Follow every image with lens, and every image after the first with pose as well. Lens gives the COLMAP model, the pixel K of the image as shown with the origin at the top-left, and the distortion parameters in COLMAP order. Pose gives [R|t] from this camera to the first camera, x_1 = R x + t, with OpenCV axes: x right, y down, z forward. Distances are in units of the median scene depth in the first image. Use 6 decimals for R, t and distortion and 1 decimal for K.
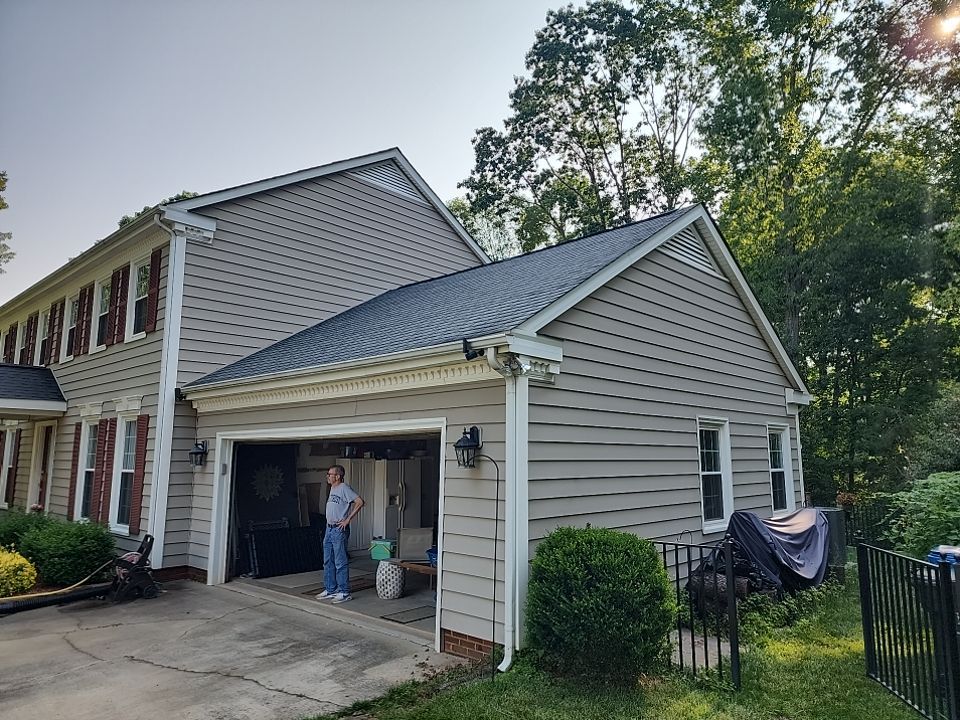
lens RADIAL K [[650.2, 0, 483.0], [0, 650.2, 368.9], [0, 0, 1]] dist [0.040866, -0.048090]
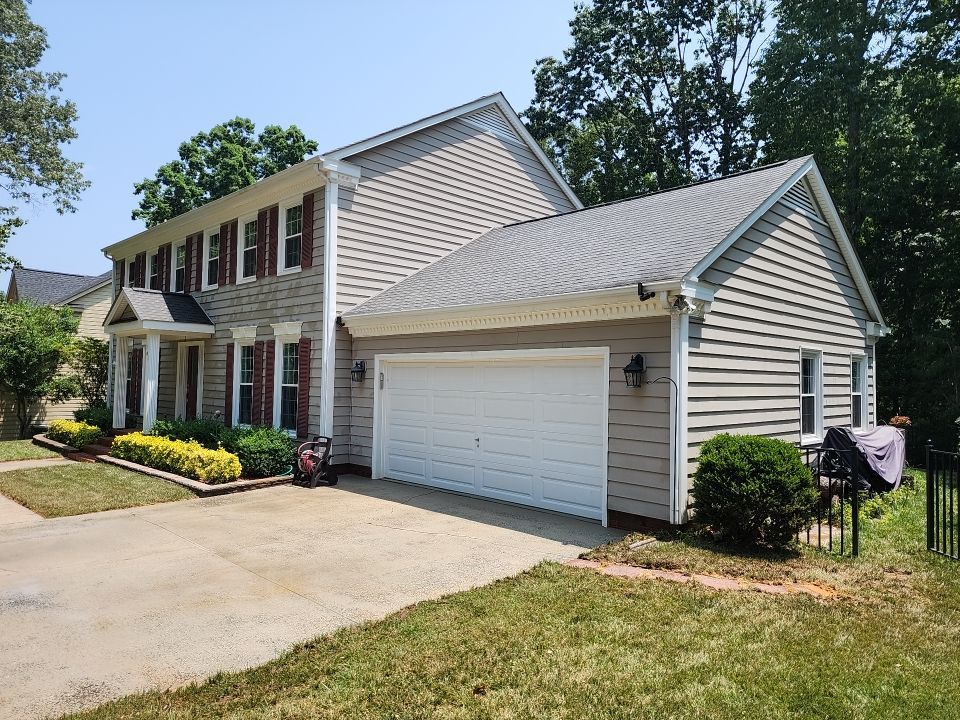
lens RADIAL K [[647.0, 0, 467.7], [0, 647.0, 358.2], [0, 0, 1]] dist [0.011838, -0.002934]
pose [[0.998809, 0.013502, -0.046894, -0.151999], [-0.008637, 0.994703, 0.102426, -0.014494], [0.048029, -0.101899, 0.993635, -0.130923]]
